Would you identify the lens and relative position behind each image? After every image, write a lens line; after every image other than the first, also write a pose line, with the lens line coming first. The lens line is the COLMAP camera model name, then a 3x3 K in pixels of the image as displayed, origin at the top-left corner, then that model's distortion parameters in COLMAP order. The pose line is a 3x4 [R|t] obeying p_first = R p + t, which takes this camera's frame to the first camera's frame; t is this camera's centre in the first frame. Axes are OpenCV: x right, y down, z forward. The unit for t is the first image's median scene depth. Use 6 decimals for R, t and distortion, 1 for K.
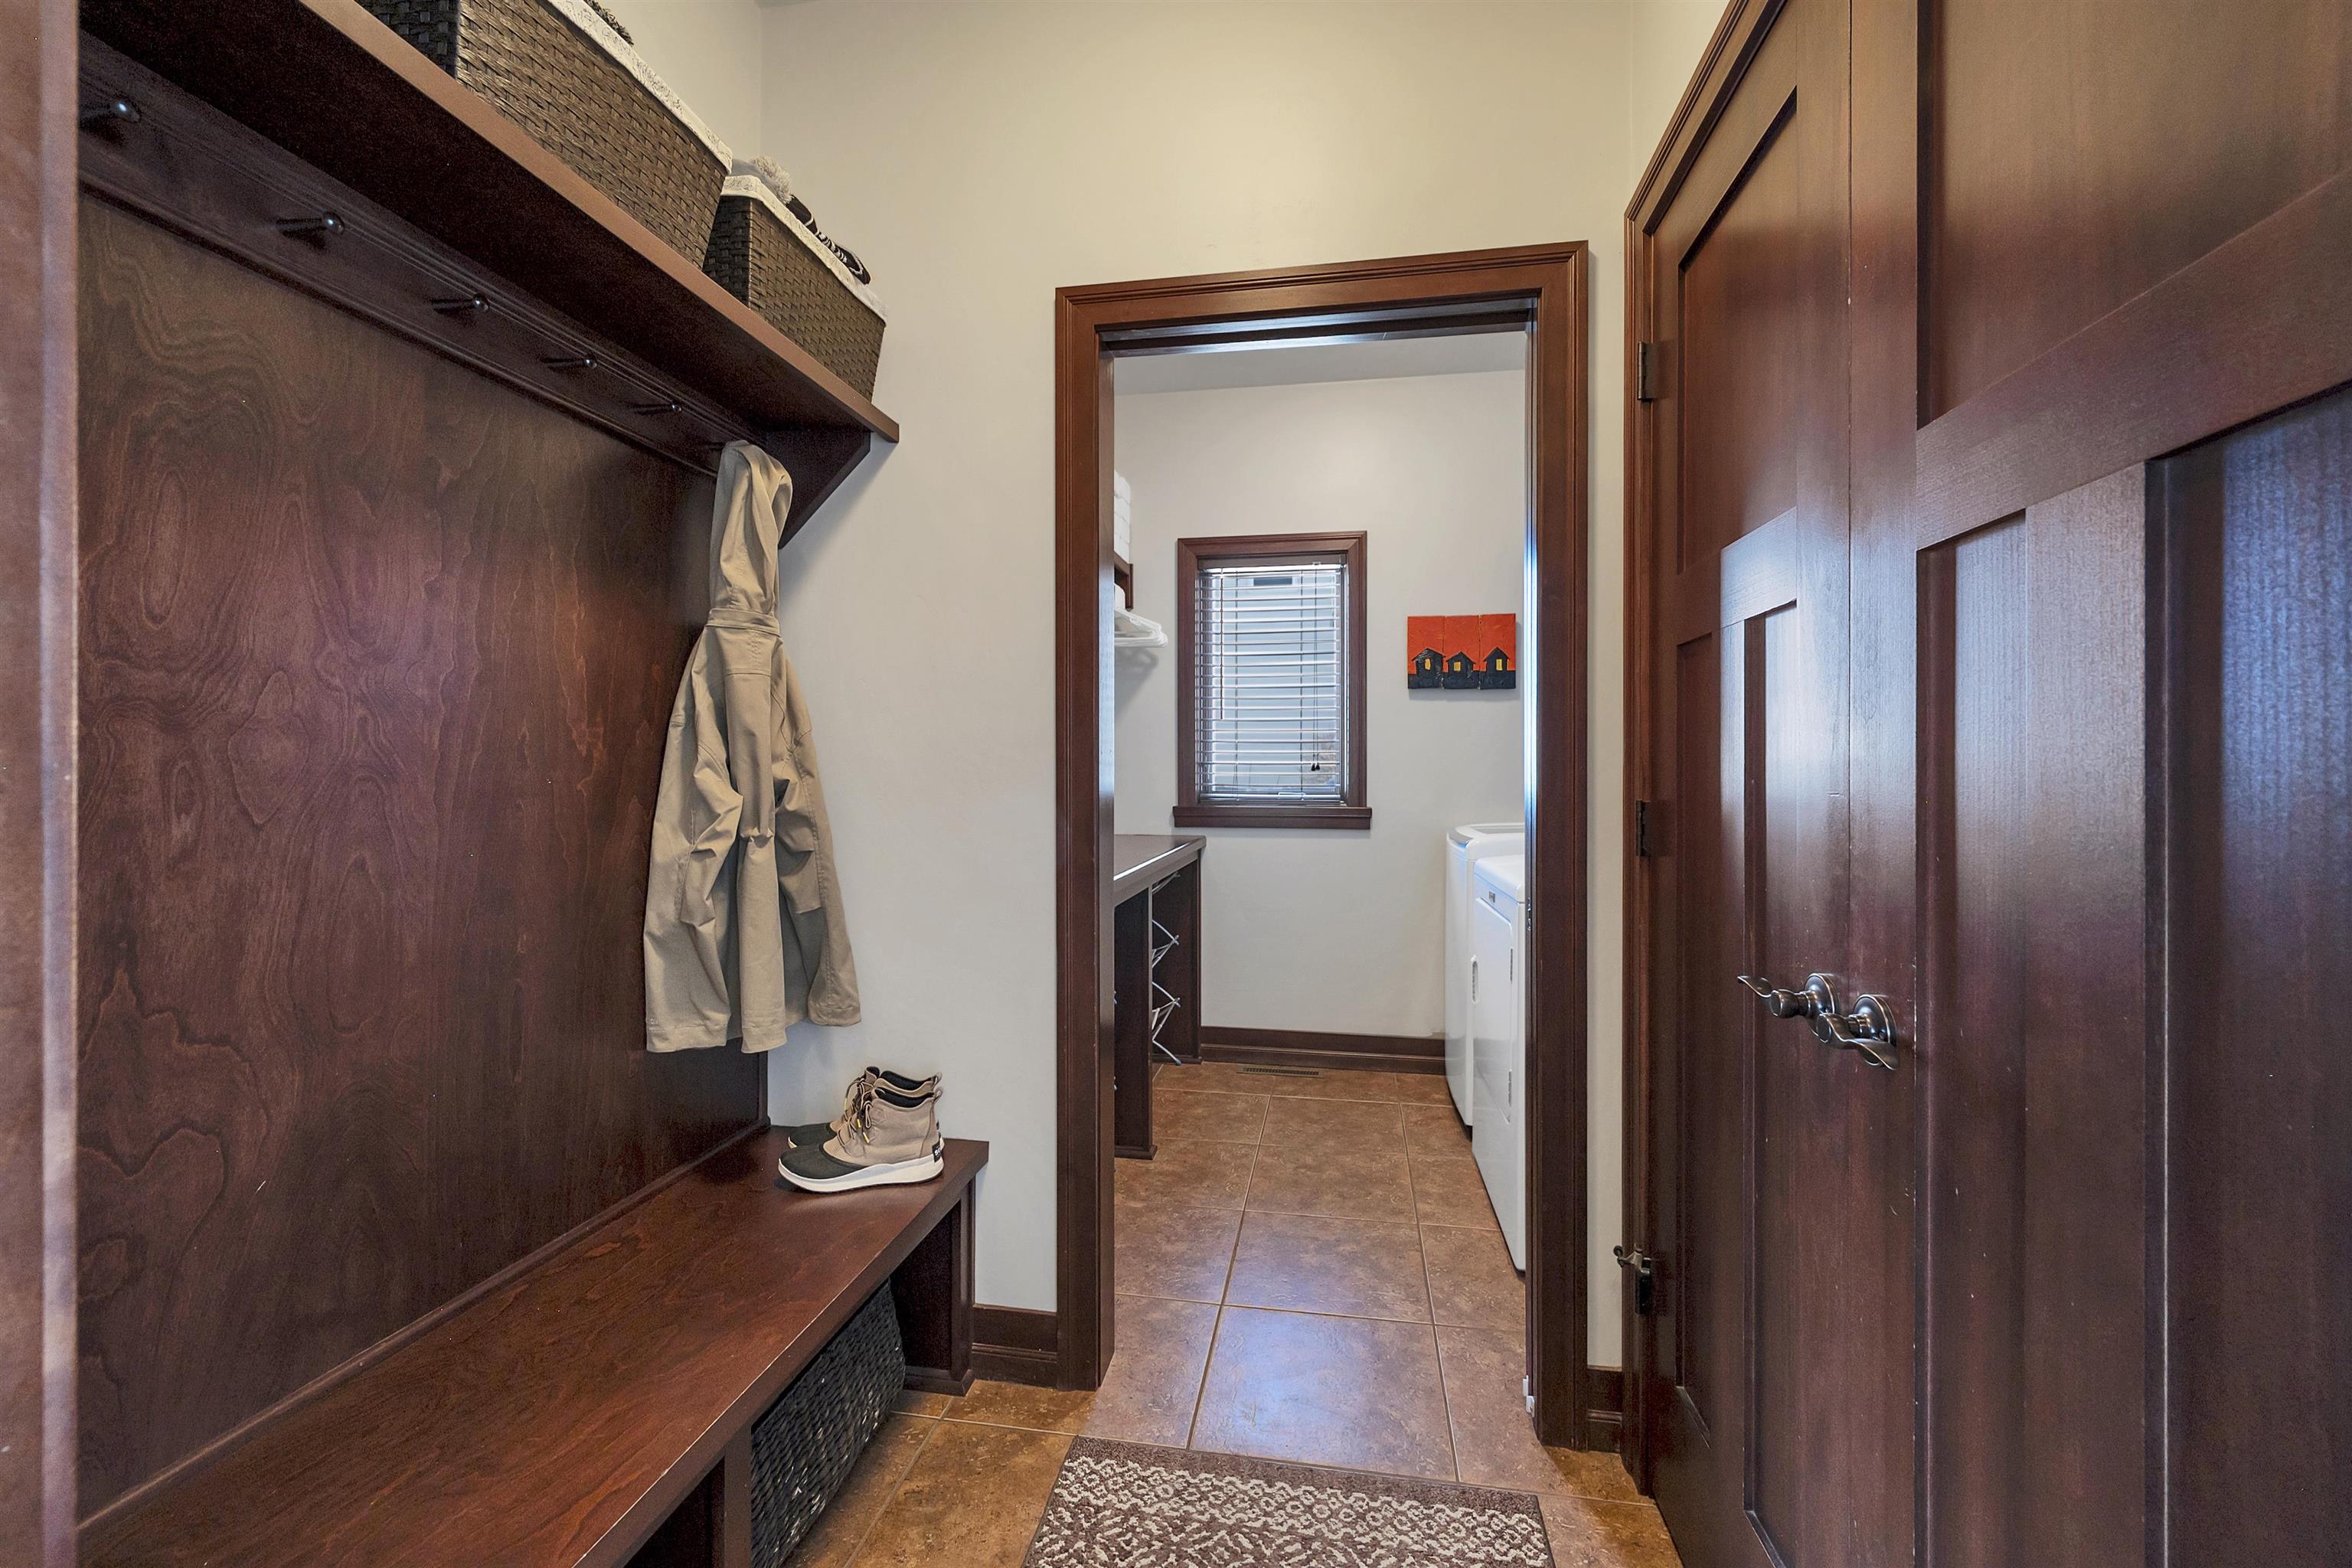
lens RADIAL K [[949.8, 0, 1176.7], [0, 949.8, 778.6], [0, 0, 1]] dist [0.003489, 0.000104]
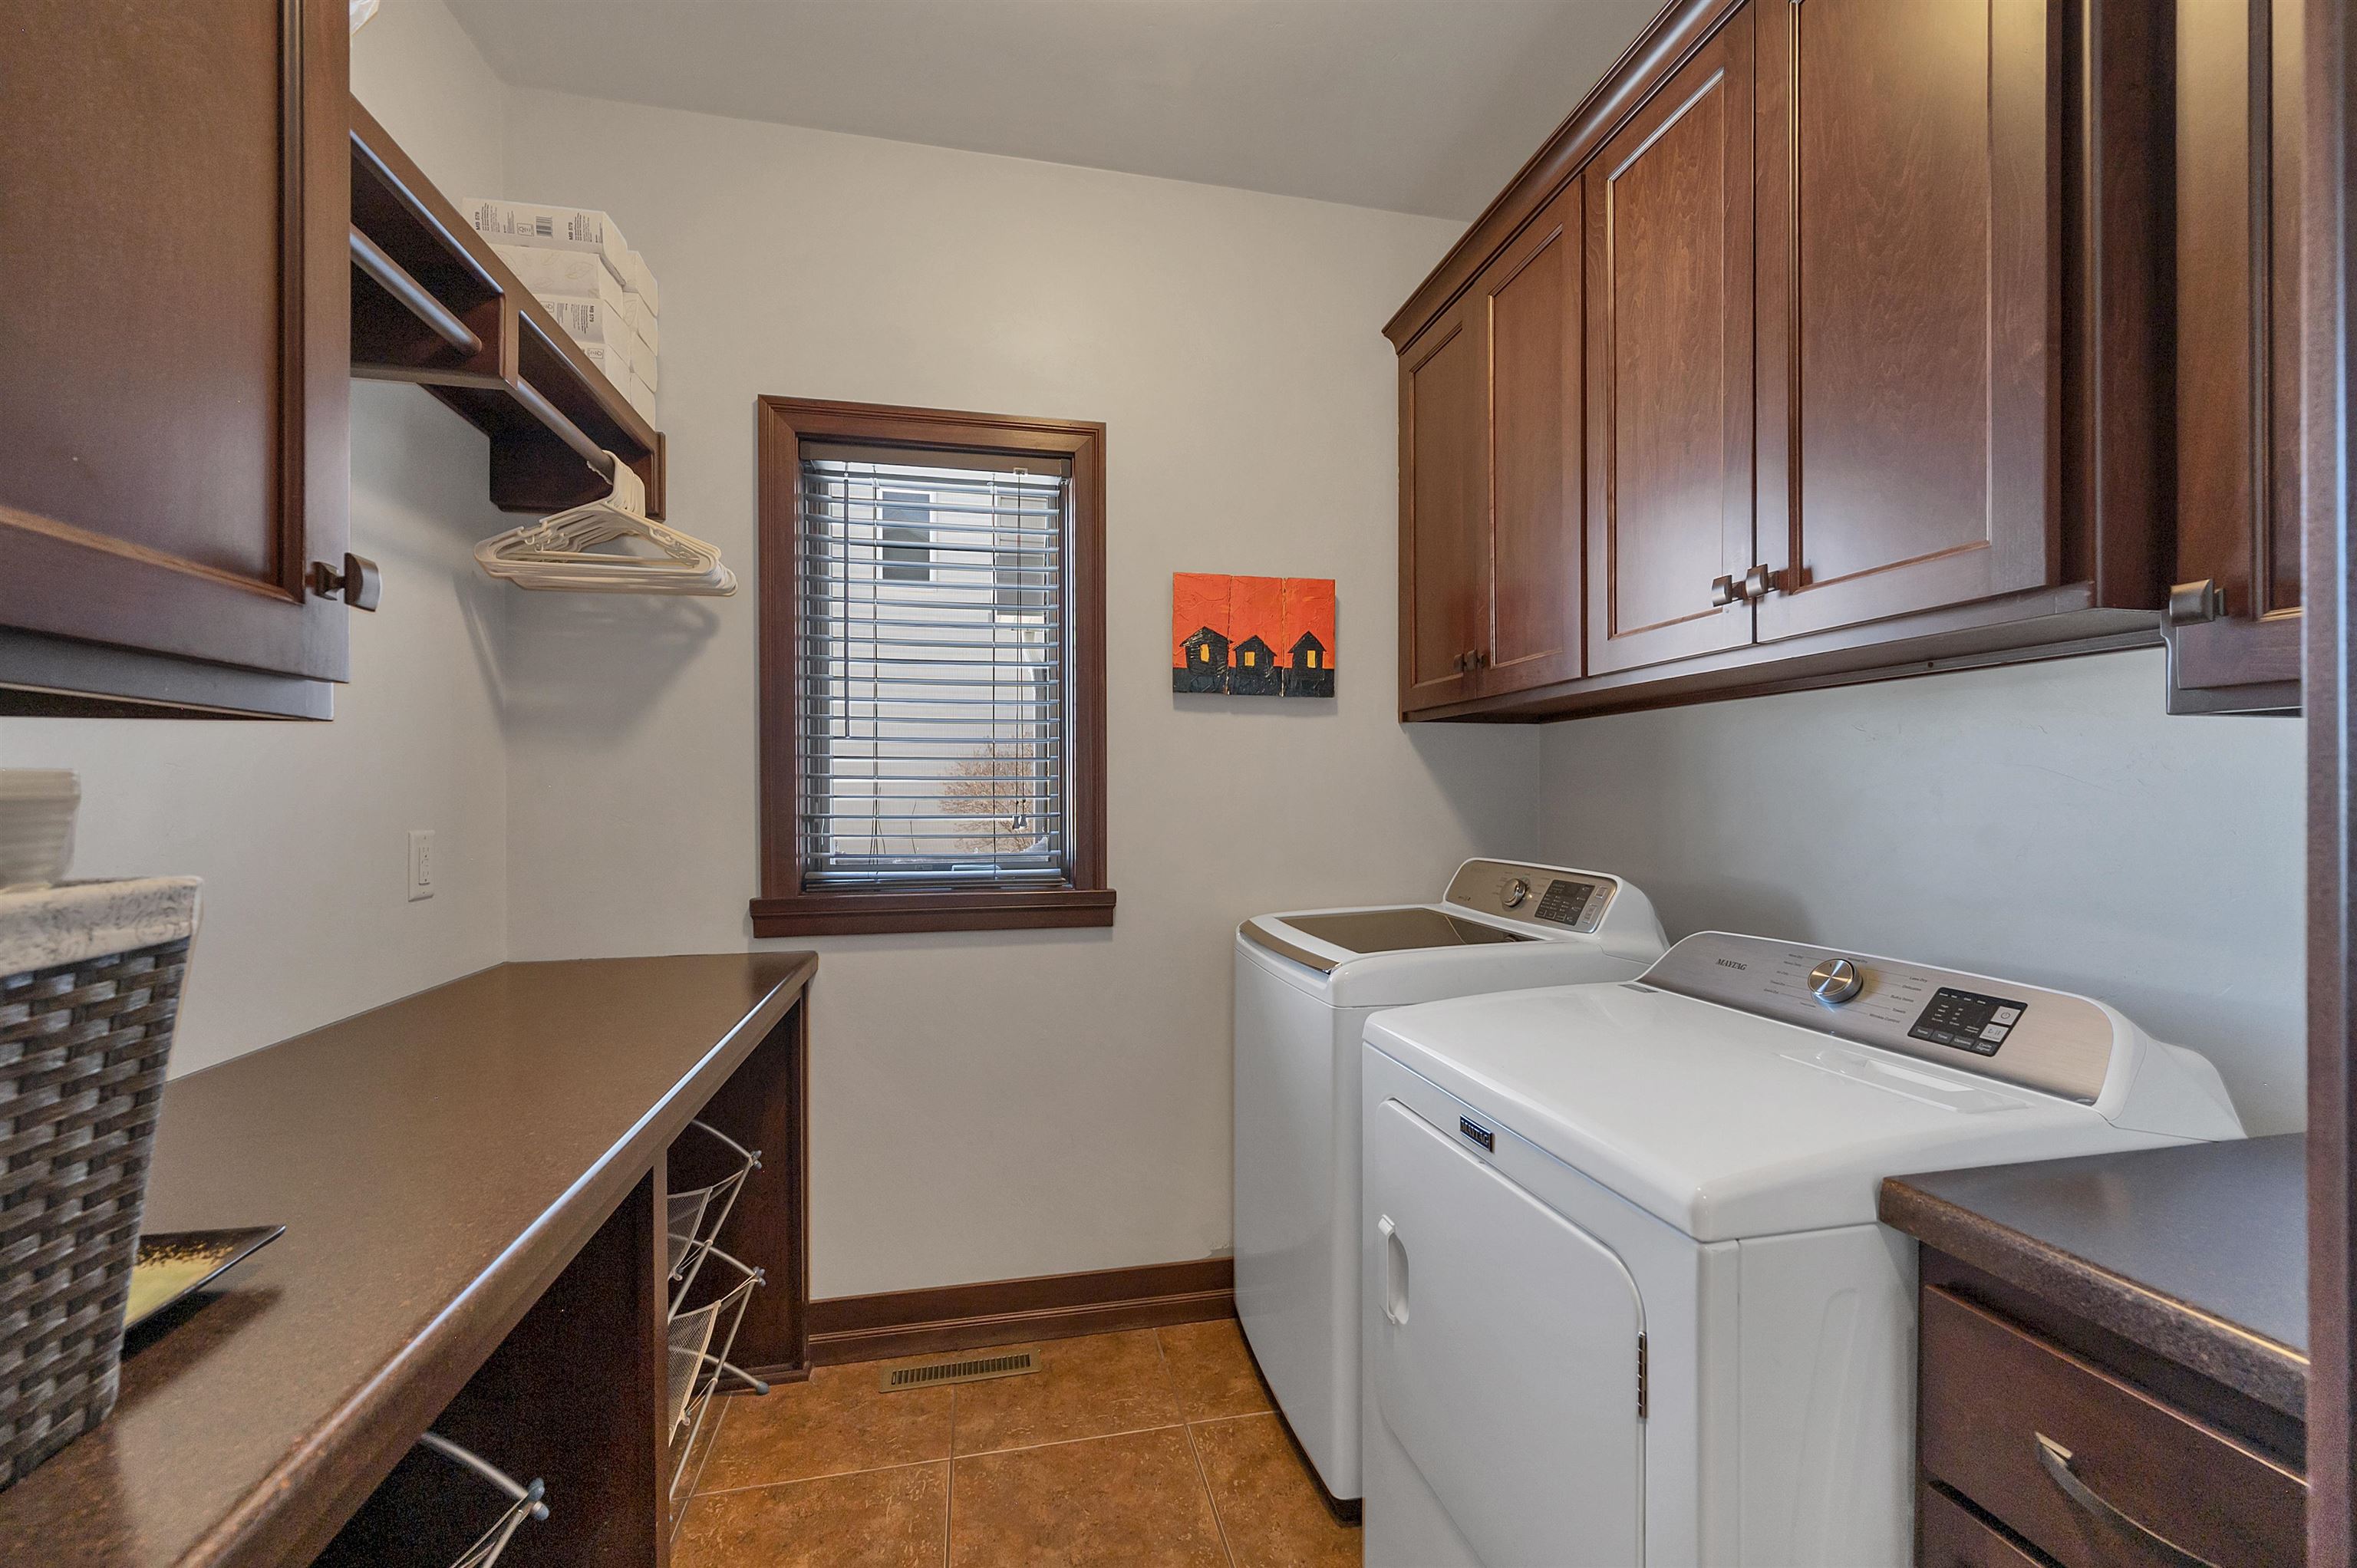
lens RADIAL K [[951.7, 0, 1176.8], [0, 951.7, 792.8], [0, 0, 1]] dist [0.003223, 0.000127]
pose [[0.926165, -0.004137, 0.377096, 0.016597], [0.005314, 0.999984, -0.002082, -0.028861], [-0.377082, 0.003932, 0.926172, 0.432816]]
